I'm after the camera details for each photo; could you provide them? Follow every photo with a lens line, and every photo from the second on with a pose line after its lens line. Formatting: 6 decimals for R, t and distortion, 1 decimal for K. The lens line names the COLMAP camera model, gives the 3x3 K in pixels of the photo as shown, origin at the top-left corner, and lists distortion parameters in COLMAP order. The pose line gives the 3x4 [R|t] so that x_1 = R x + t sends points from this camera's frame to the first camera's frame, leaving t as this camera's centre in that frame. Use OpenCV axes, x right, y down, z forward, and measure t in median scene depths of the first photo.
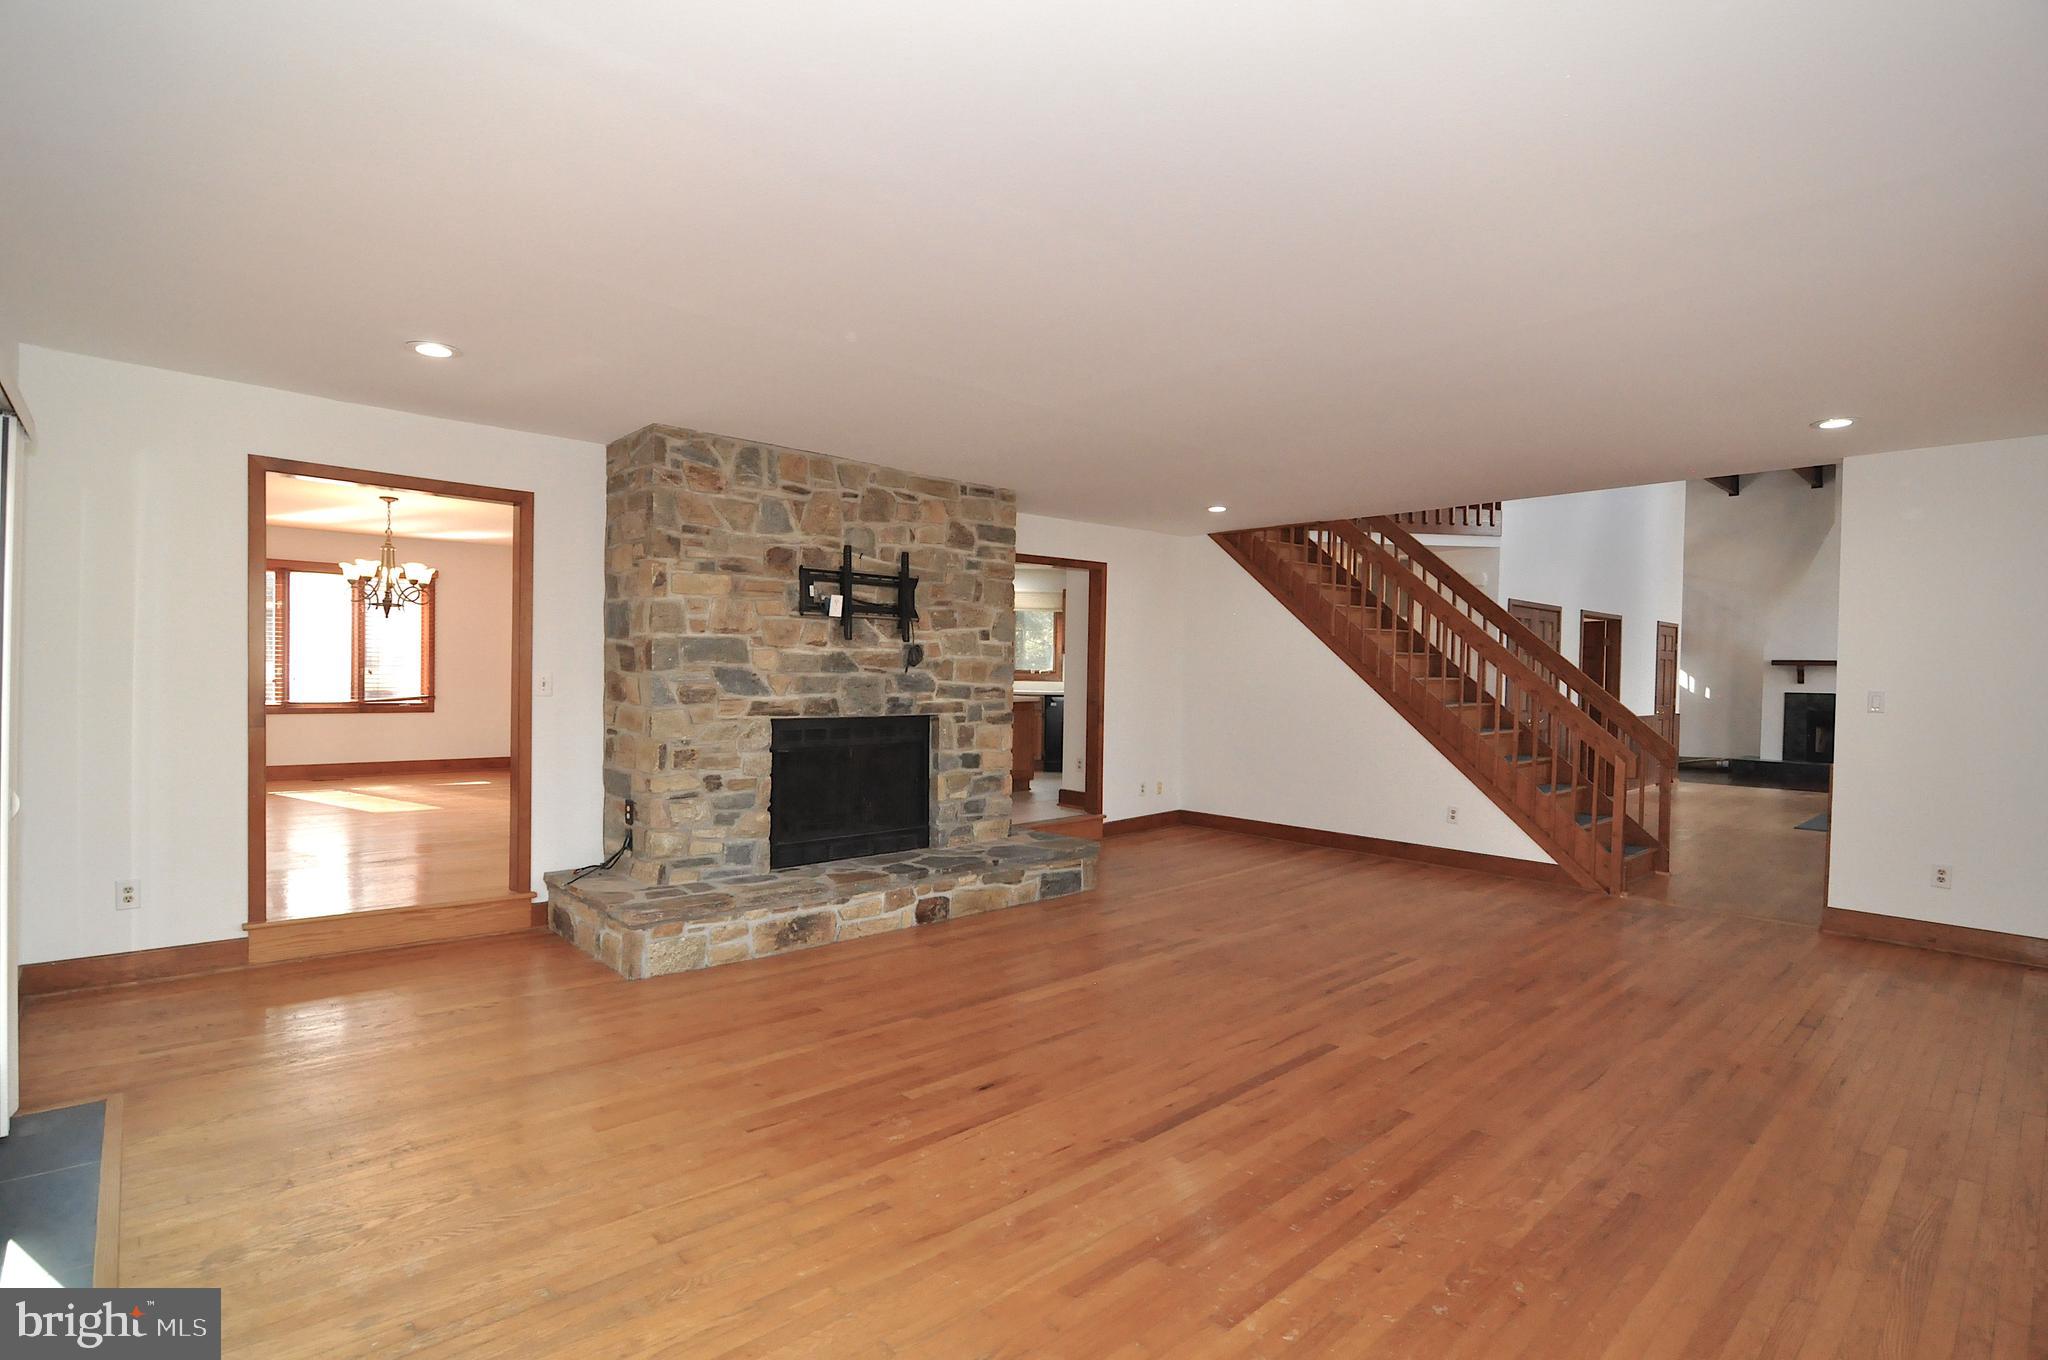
lens RADIAL K [[1004.9, 0, 1017.5], [0, 1004.9, 683.8], [0, 0, 1]] dist [-0.003659, -0.000576]
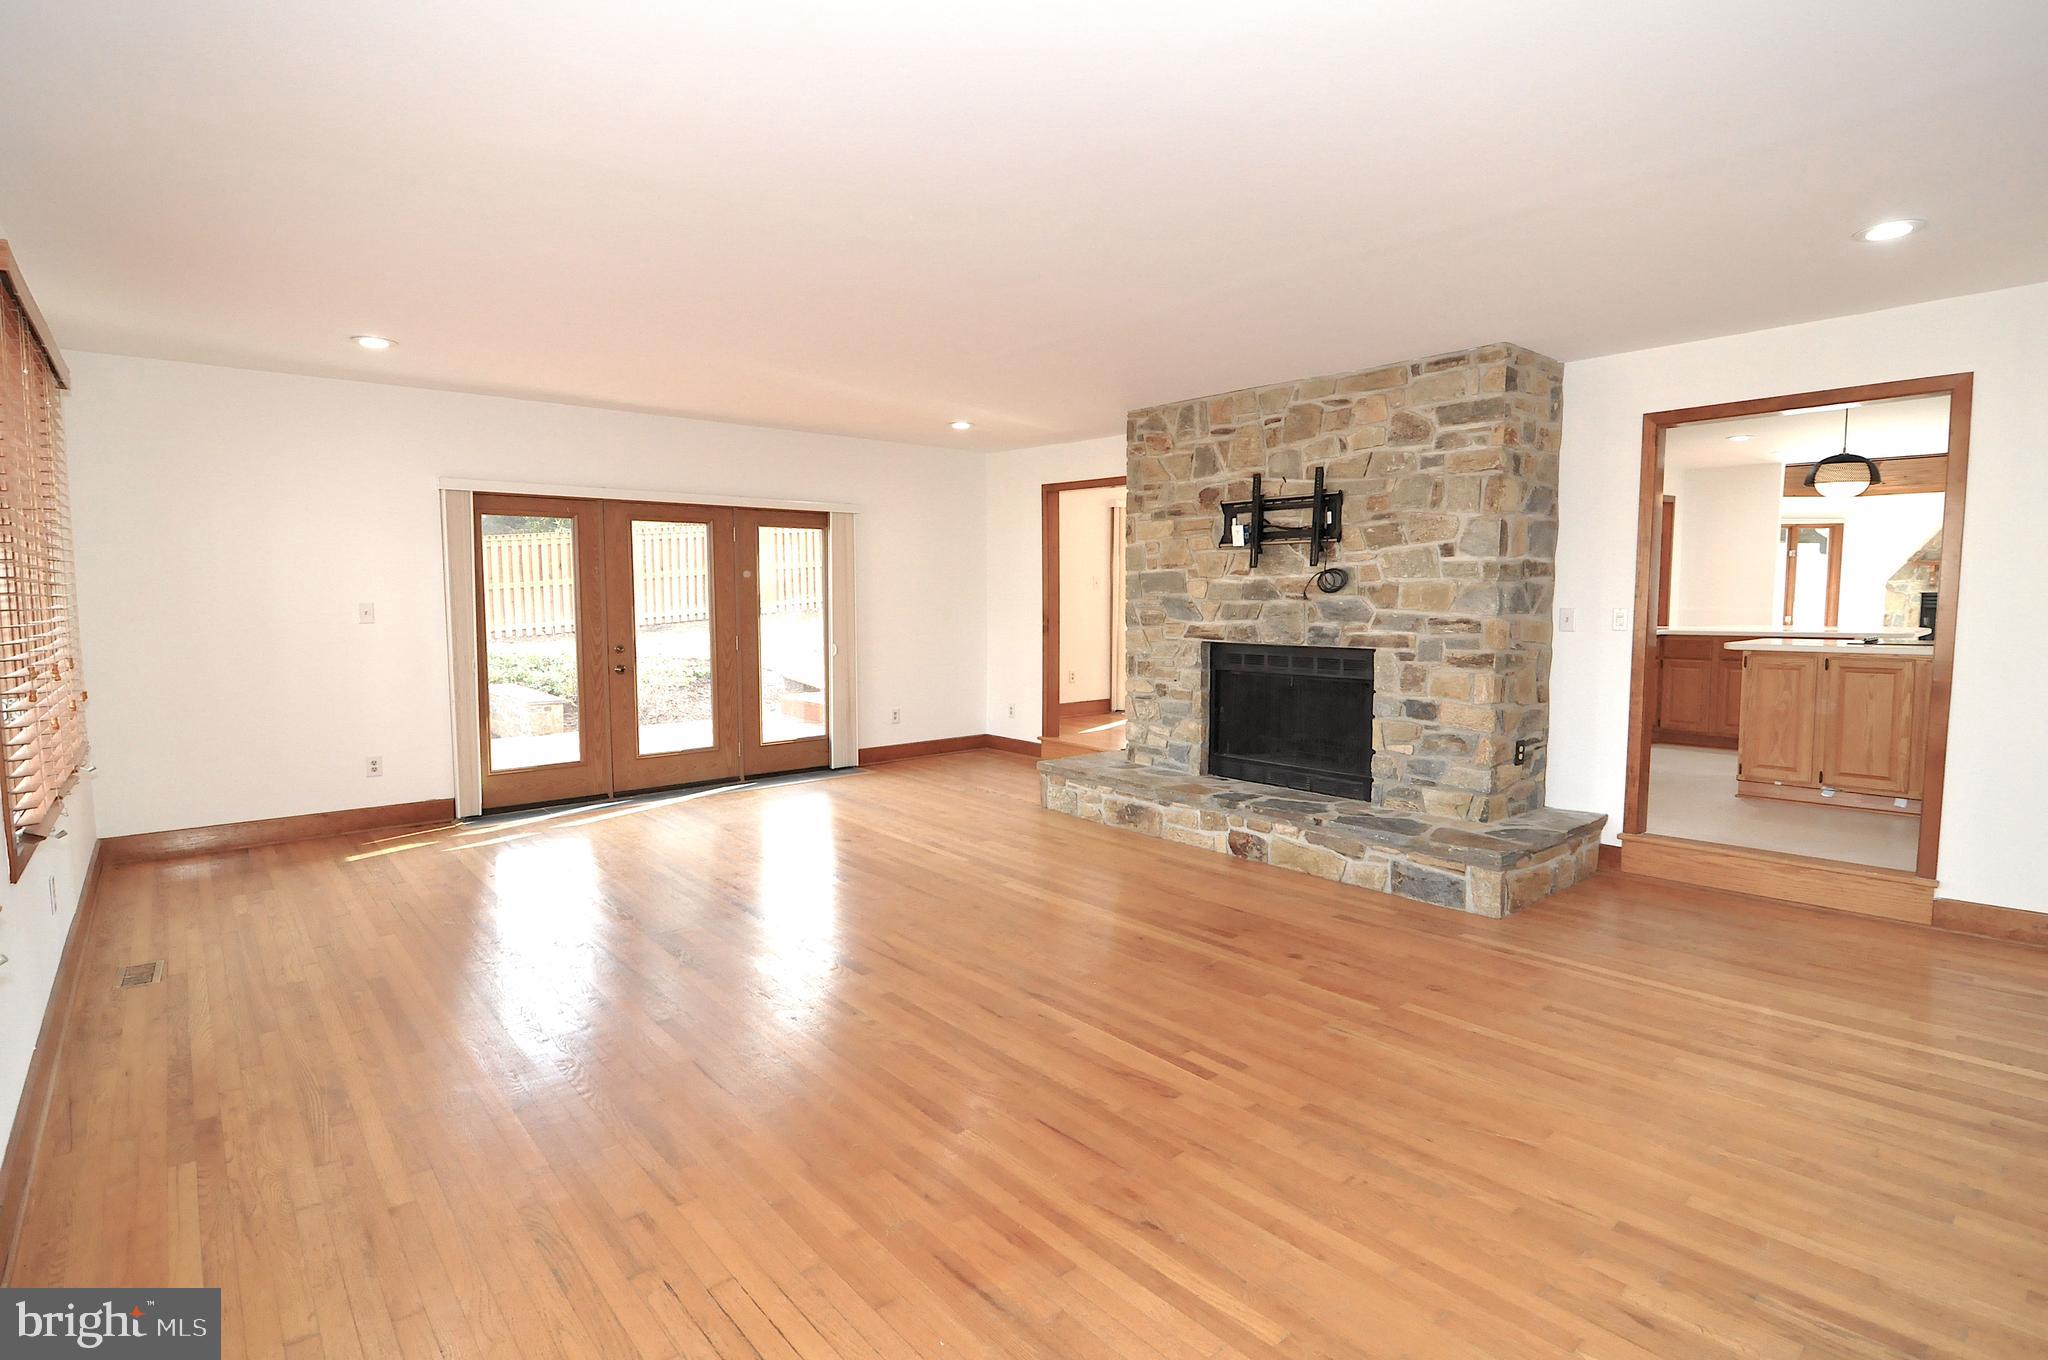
lens RADIAL K [[1004.9, 0, 1017.5], [0, 1004.9, 683.8], [0, 0, 1]] dist [-0.003659, -0.000576]
pose [[-0.052796, 0.070913, -0.996084, 0.848196], [-0.015834, 0.997291, 0.071838, 0.004031], [0.998480, 0.019565, -0.051531, 0.800348]]
